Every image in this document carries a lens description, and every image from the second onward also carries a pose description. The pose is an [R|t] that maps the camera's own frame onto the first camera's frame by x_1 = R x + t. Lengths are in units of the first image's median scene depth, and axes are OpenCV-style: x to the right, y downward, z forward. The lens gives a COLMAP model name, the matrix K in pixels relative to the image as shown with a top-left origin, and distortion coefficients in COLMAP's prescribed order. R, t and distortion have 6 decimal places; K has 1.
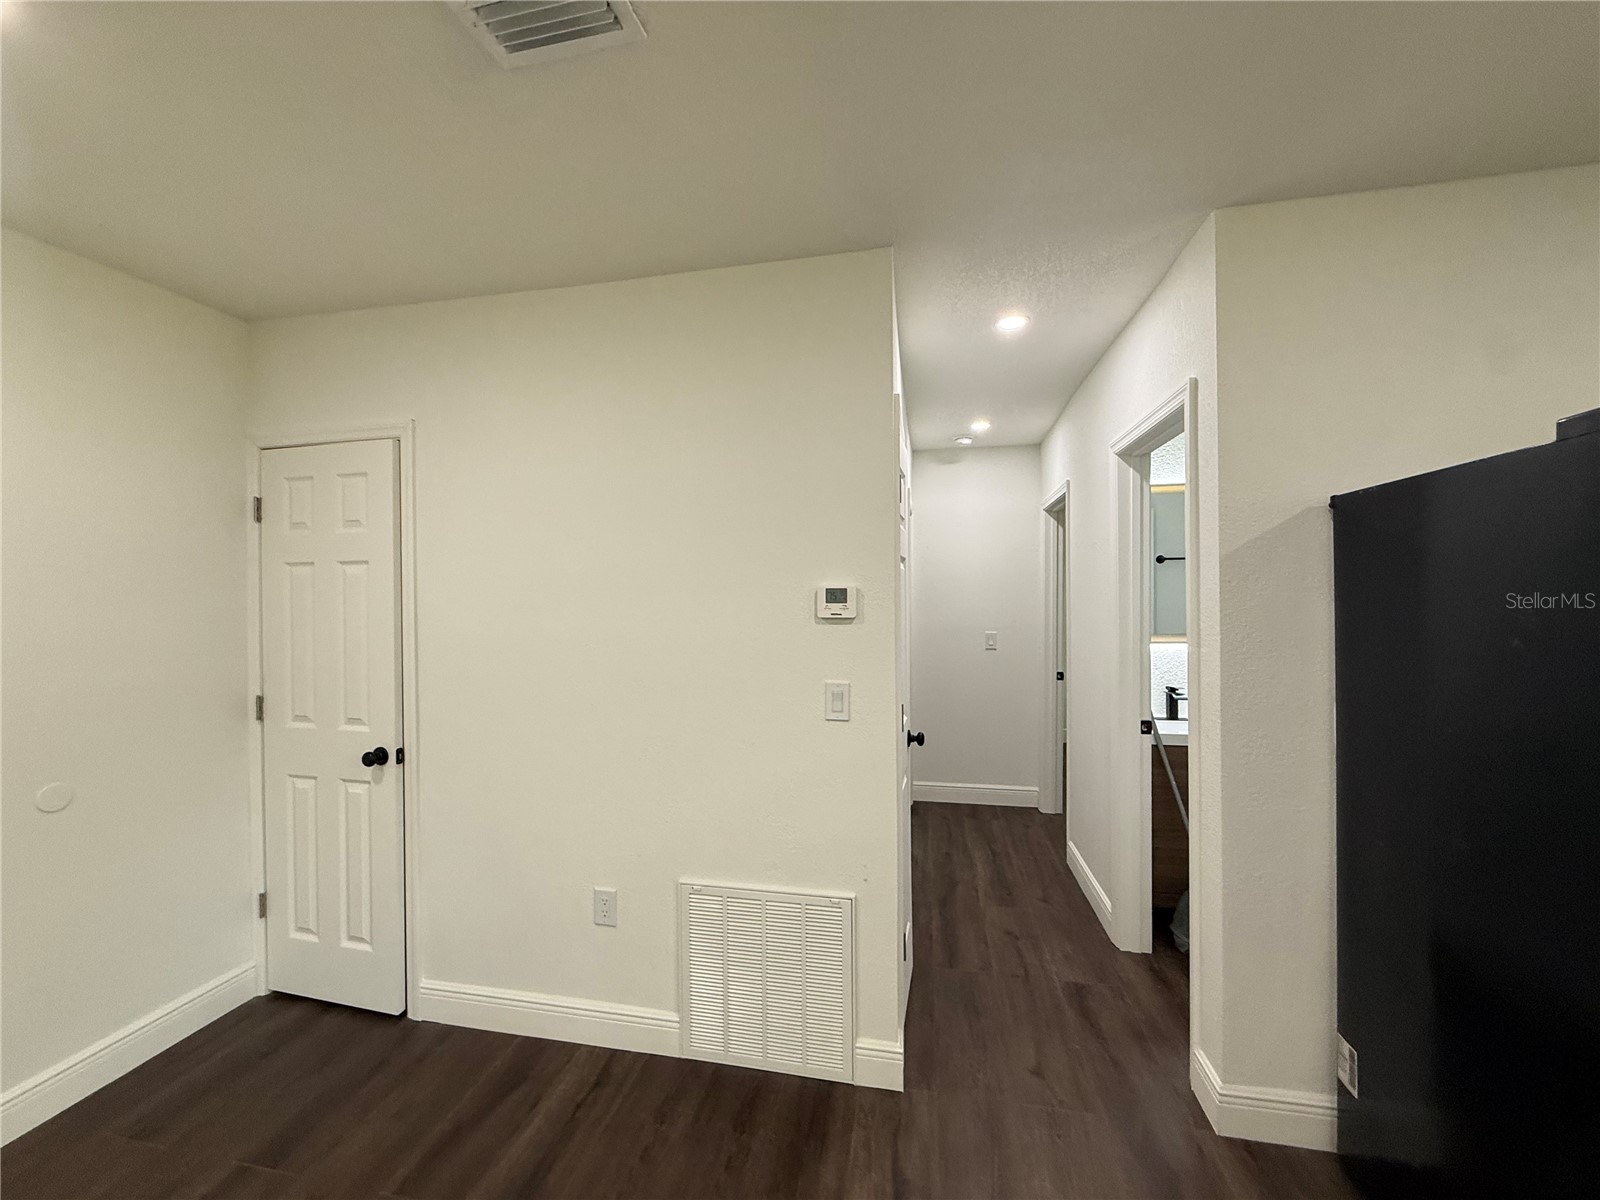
lens RADIAL K [[638.4, 0, 794.9], [0, 638.4, 593.7], [0, 0, 1]] dist [0.002129, -0.000947]
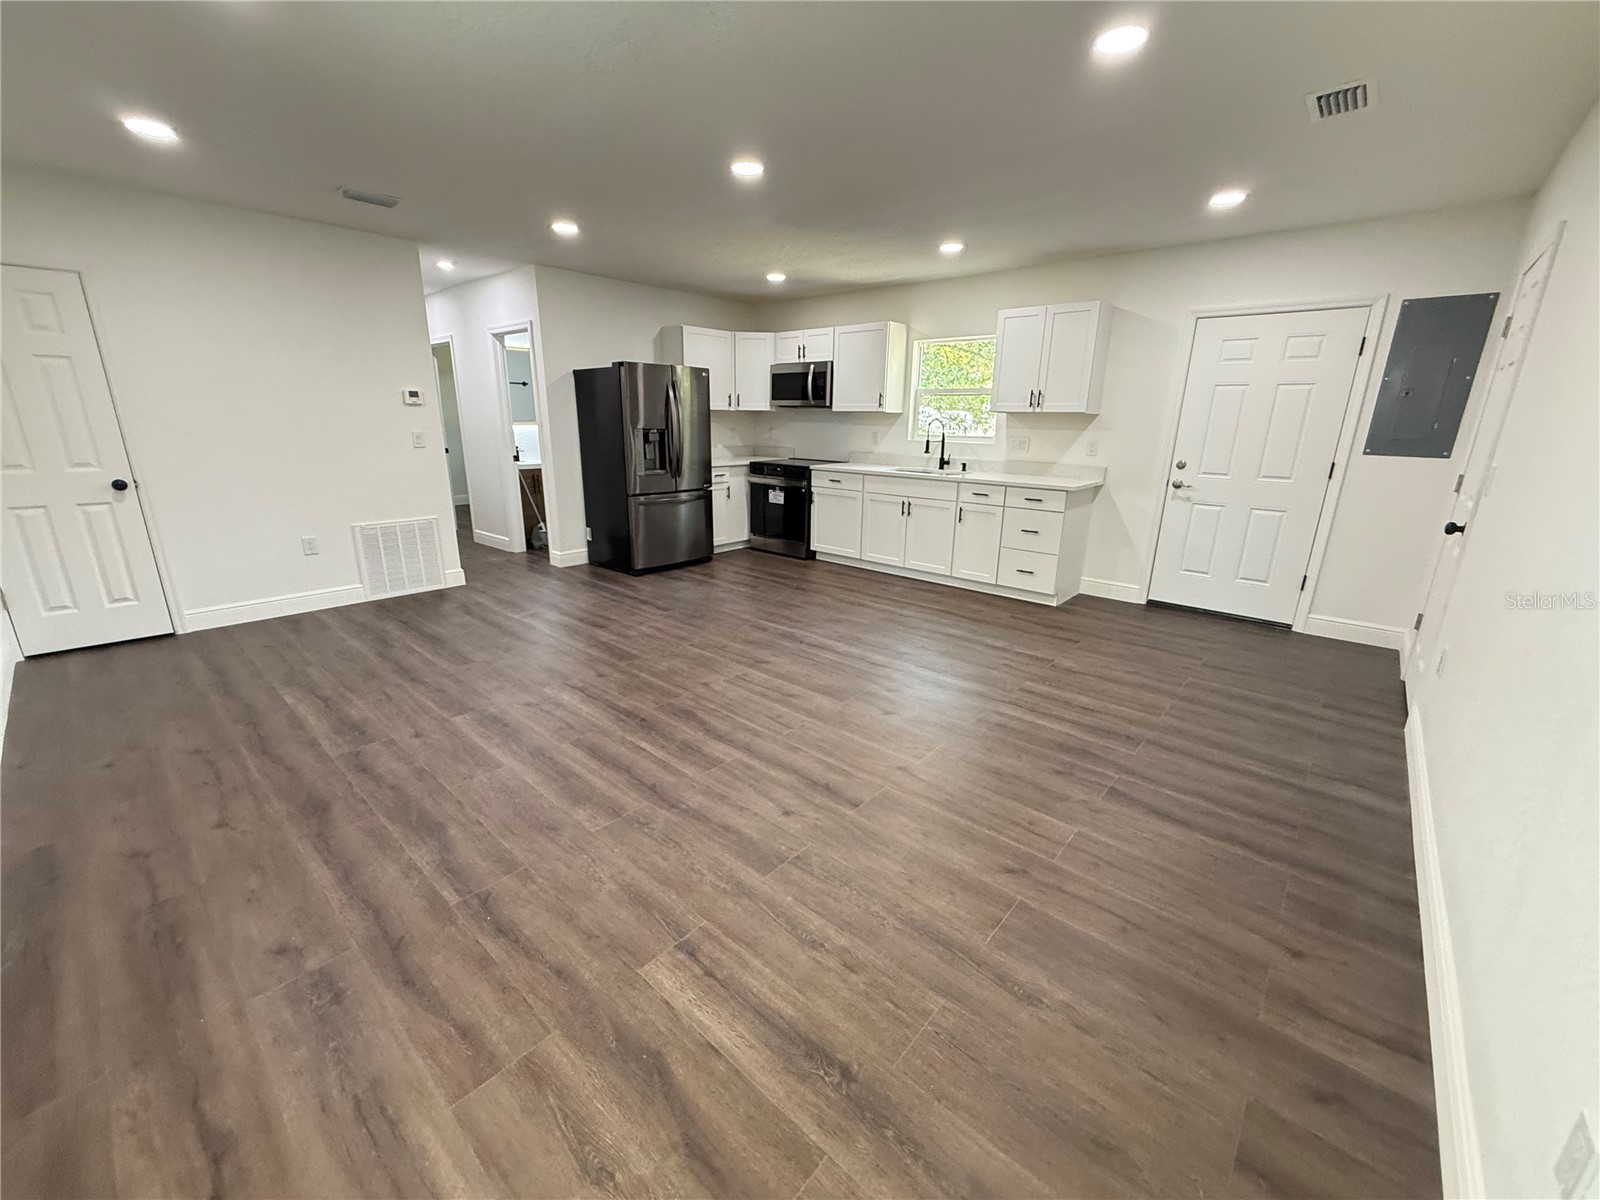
lens RADIAL K [[638.4, 0, 791.3], [0, 638.4, 599.0], [0, 0, 1]] dist [0.002129, -0.000947]
pose [[0.503663, -0.221923, 0.834909, -1.357517], [-0.013011, 0.964384, 0.264187, 0.091013], [-0.863802, -0.143924, 0.482837, -1.464038]]
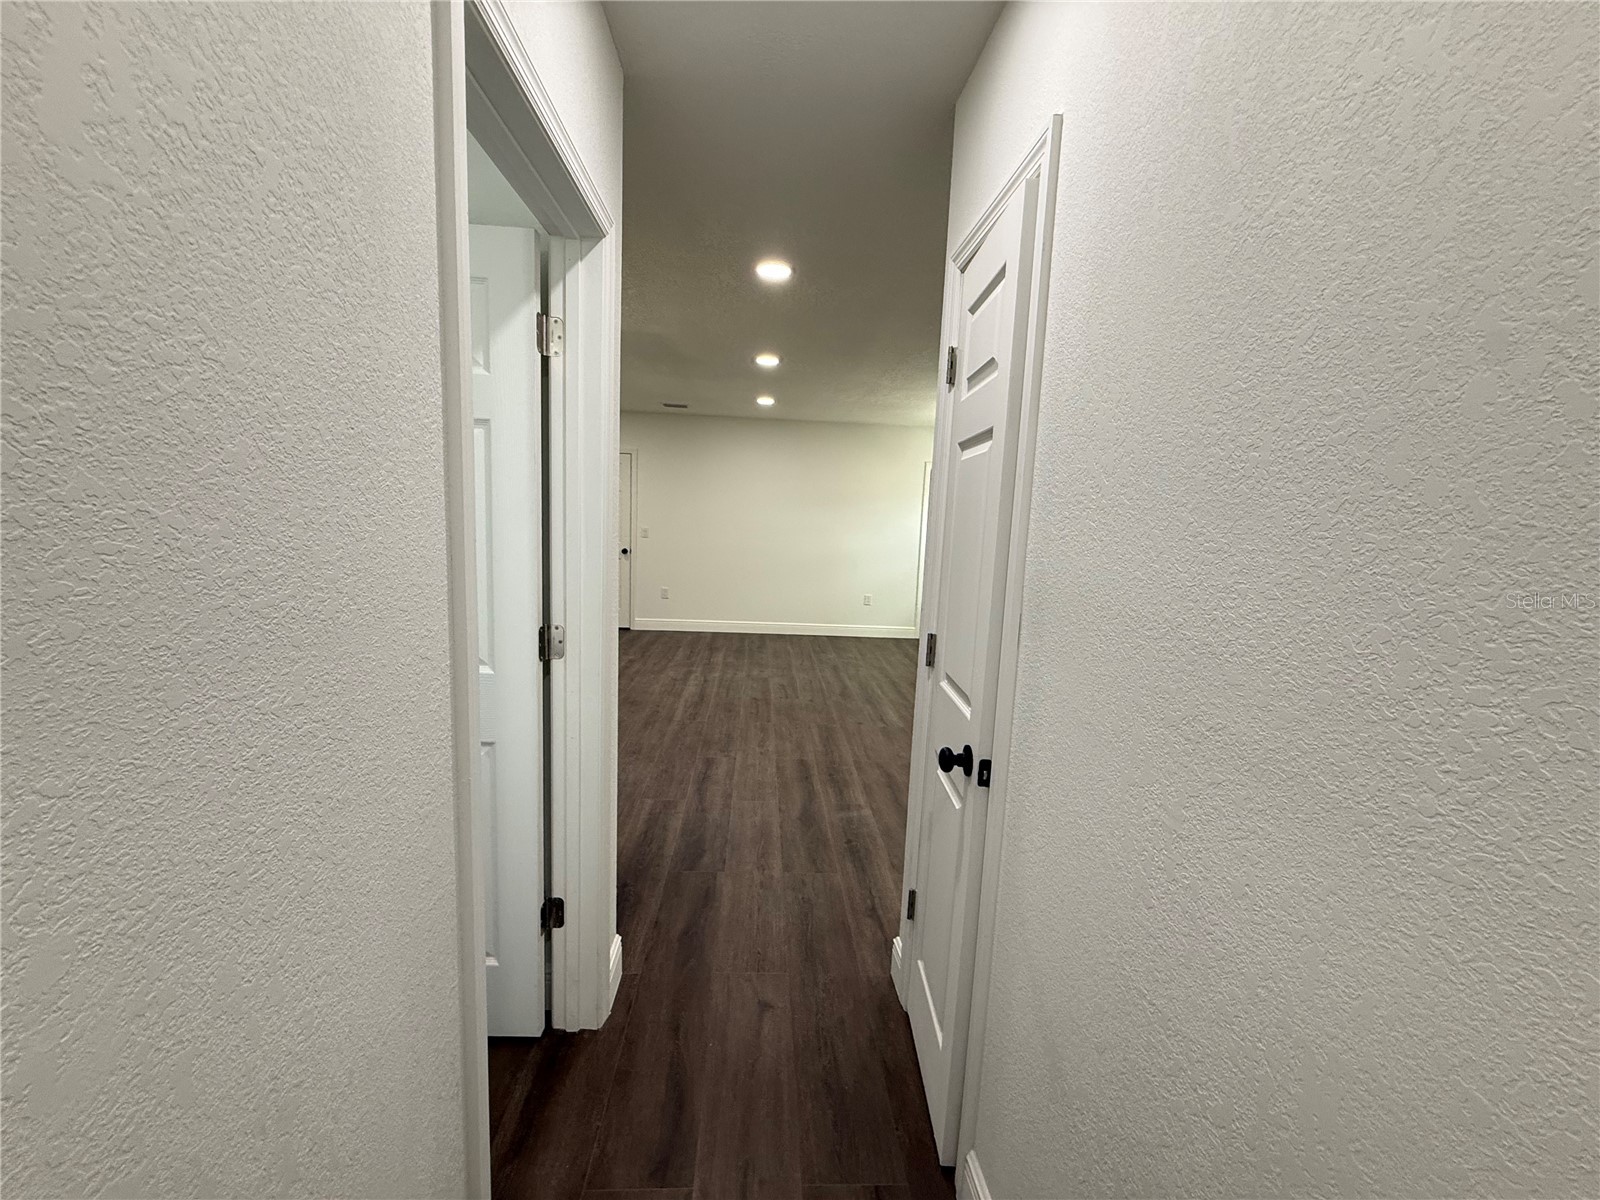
lens RADIAL K [[638.4, 0, 791.4], [0, 638.4, 596.6], [0, 0, 1]] dist [0.002129, -0.000947]
pose [[-0.967823, -0.000341, -0.251631, 0.569608], [-0.035750, 0.990041, 0.136161, 0.016574], [0.249079, 0.140776, -0.958197, 1.800236]]
